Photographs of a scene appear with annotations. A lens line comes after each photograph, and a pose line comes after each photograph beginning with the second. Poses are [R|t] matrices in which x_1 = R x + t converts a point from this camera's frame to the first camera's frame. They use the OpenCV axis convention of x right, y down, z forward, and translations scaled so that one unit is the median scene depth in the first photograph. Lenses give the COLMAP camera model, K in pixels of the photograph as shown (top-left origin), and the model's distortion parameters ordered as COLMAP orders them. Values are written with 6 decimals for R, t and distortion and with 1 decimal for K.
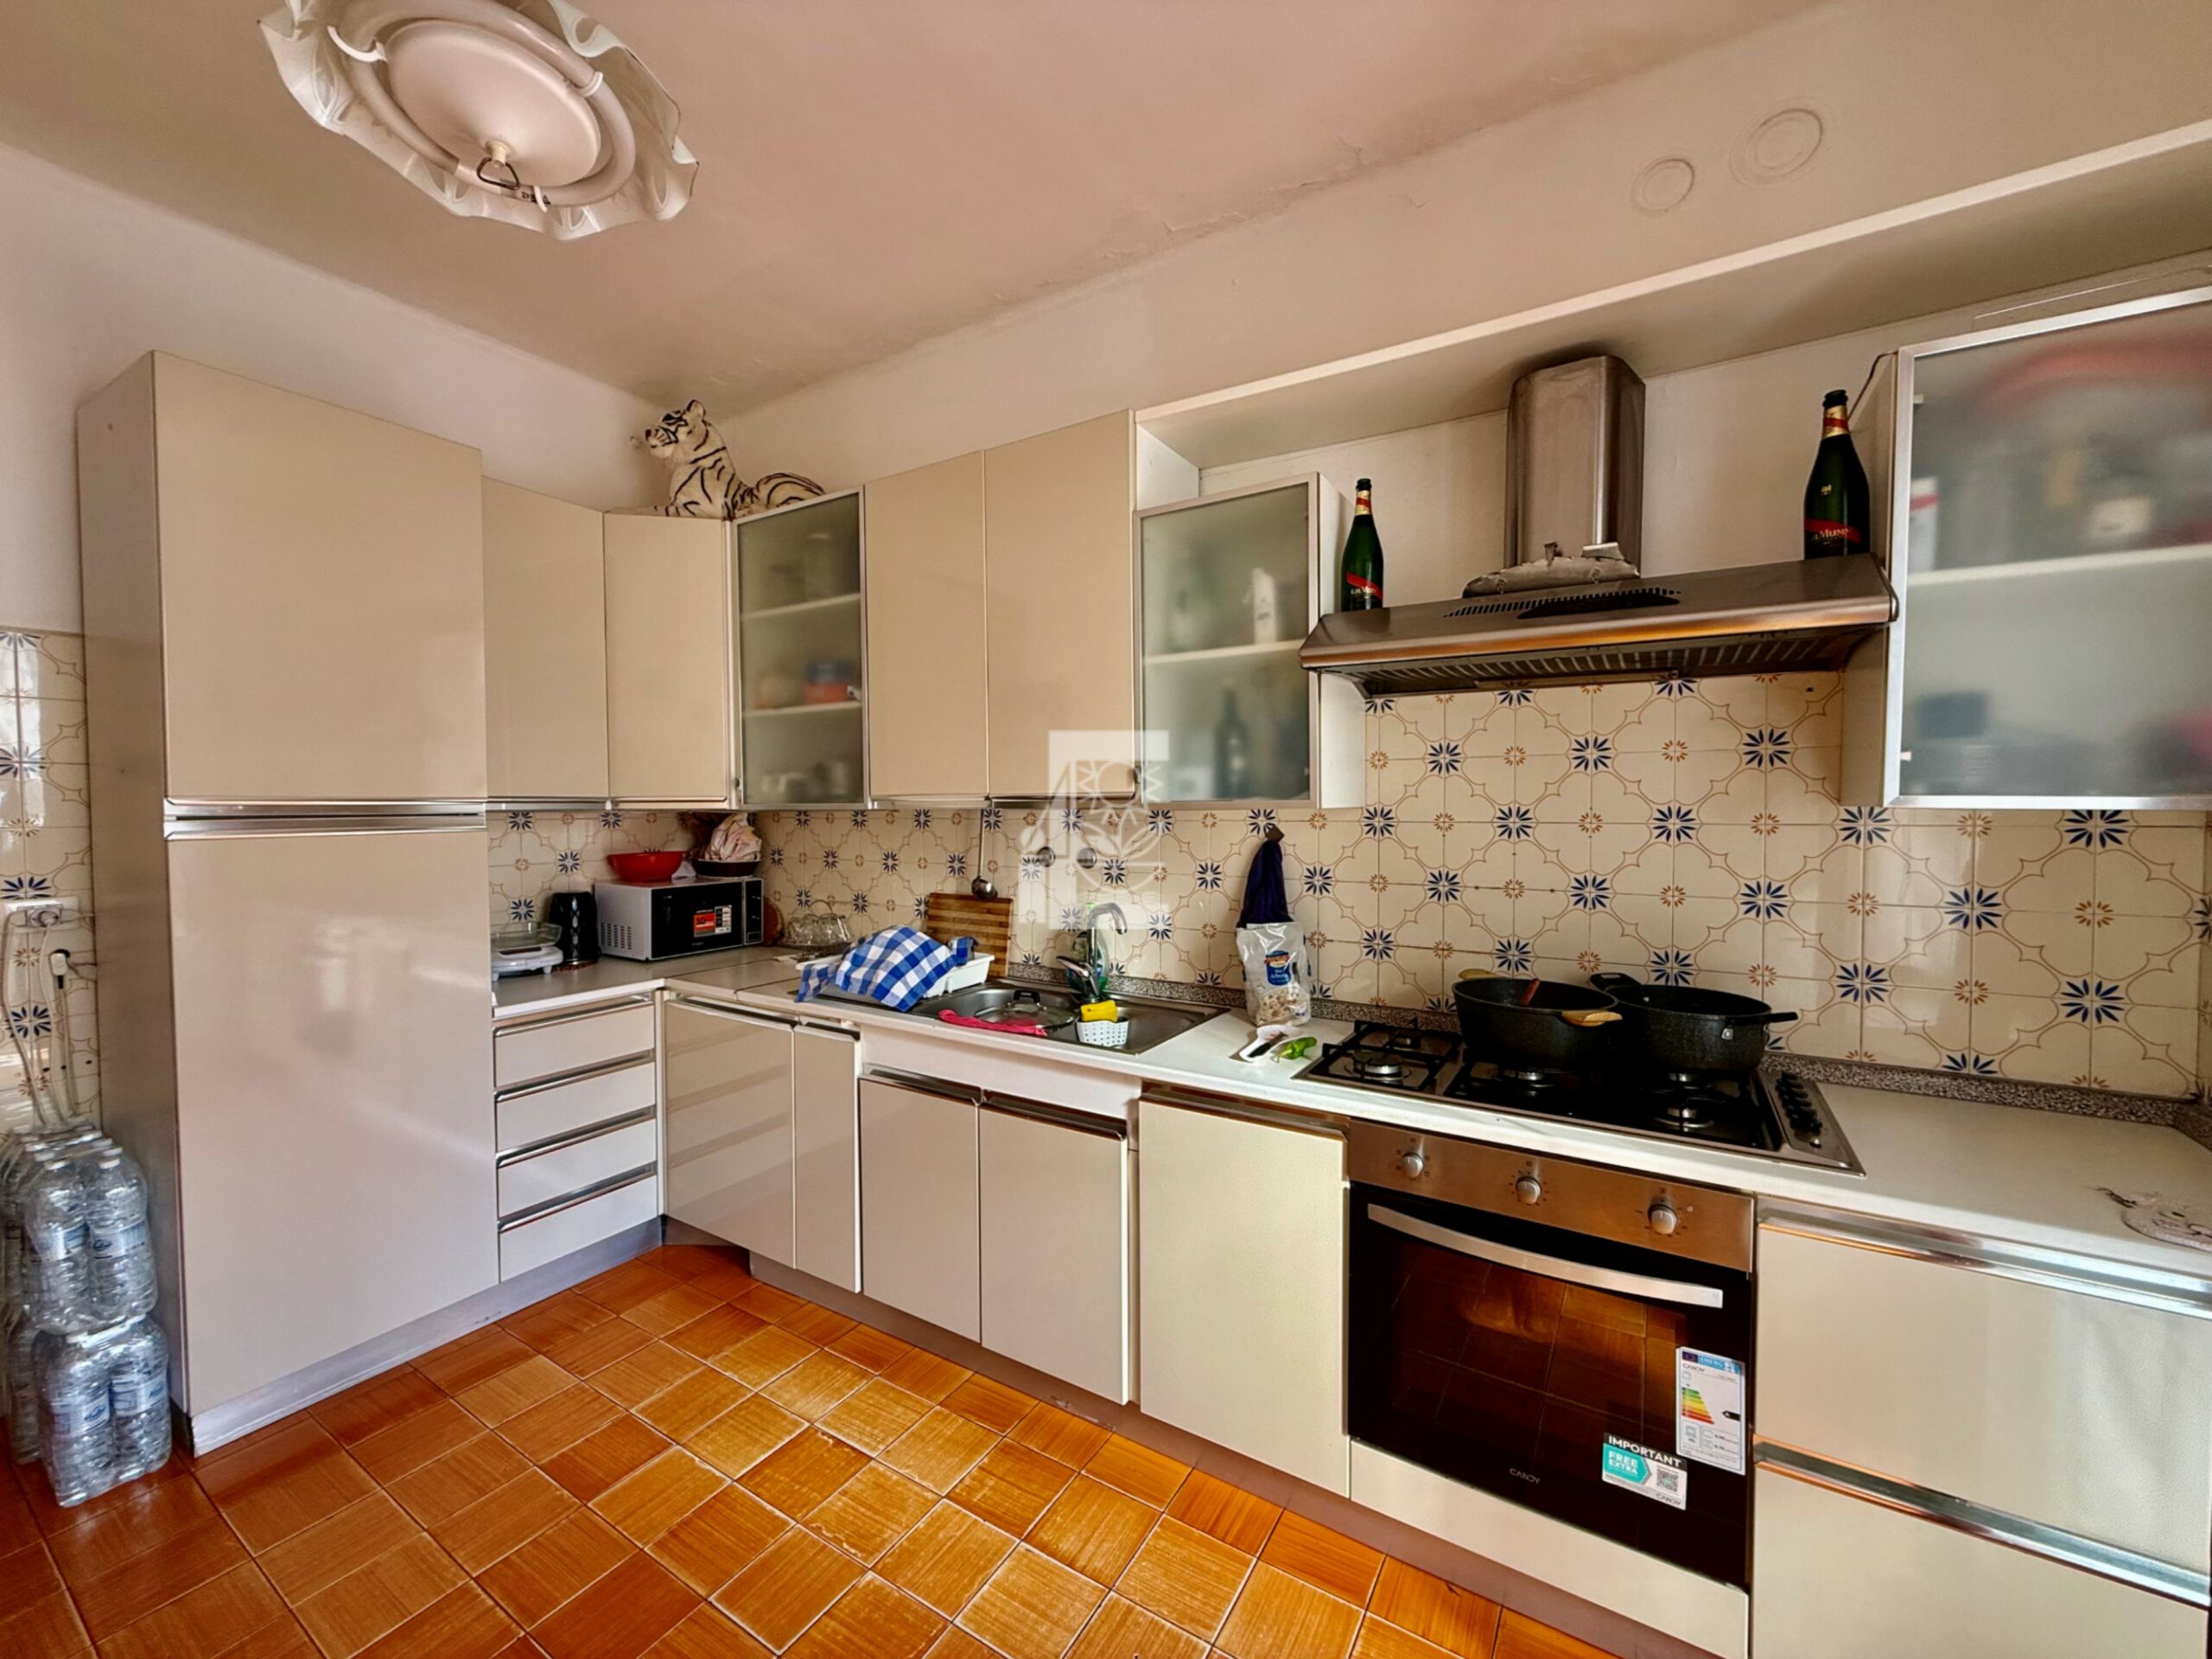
lens RADIAL K [[882.2, 0, 1103.9], [0, 882.2, 831.0], [0, 0, 1]] dist [0.001522, -0.000325]
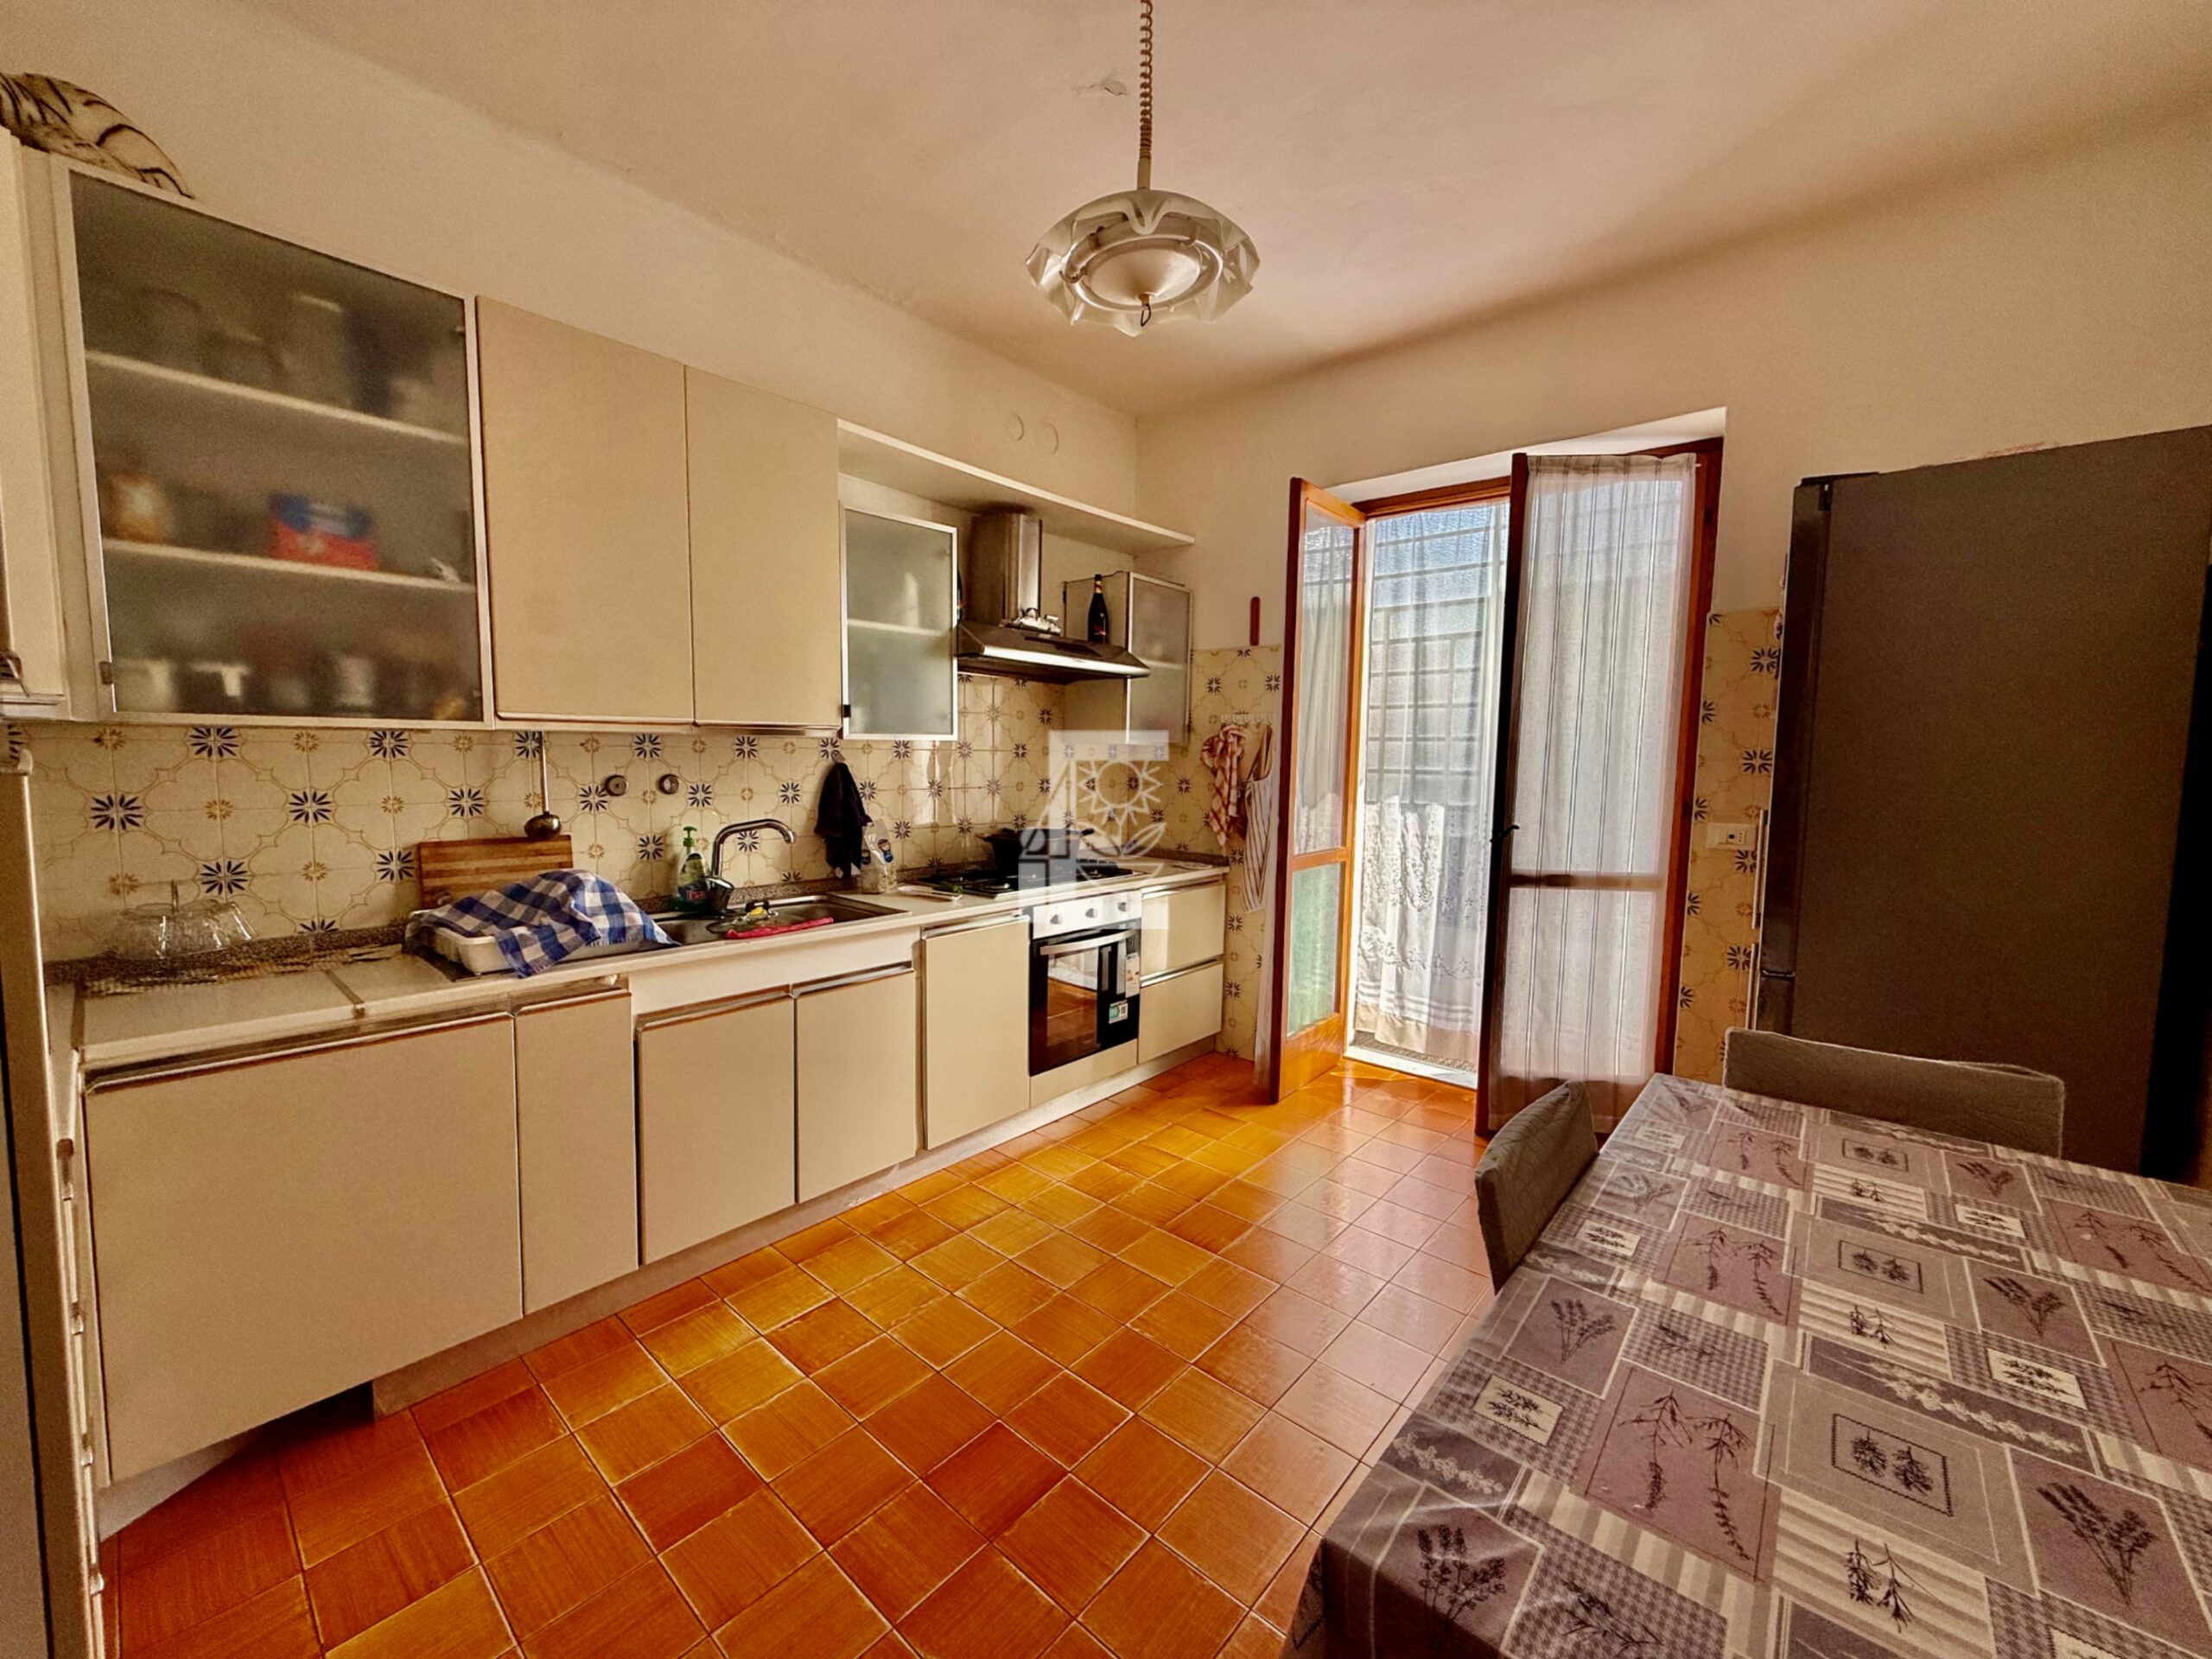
lens RADIAL K [[882.2, 0, 1102.4], [0, 882.2, 823.8], [0, 0, 1]] dist [0.001522, -0.000325]
pose [[0.155296, -0.082163, 0.984445, -1.066921], [0.007253, 0.996603, 0.082034, -0.004569], [-0.987841, -0.005600, 0.155364, 0.391048]]
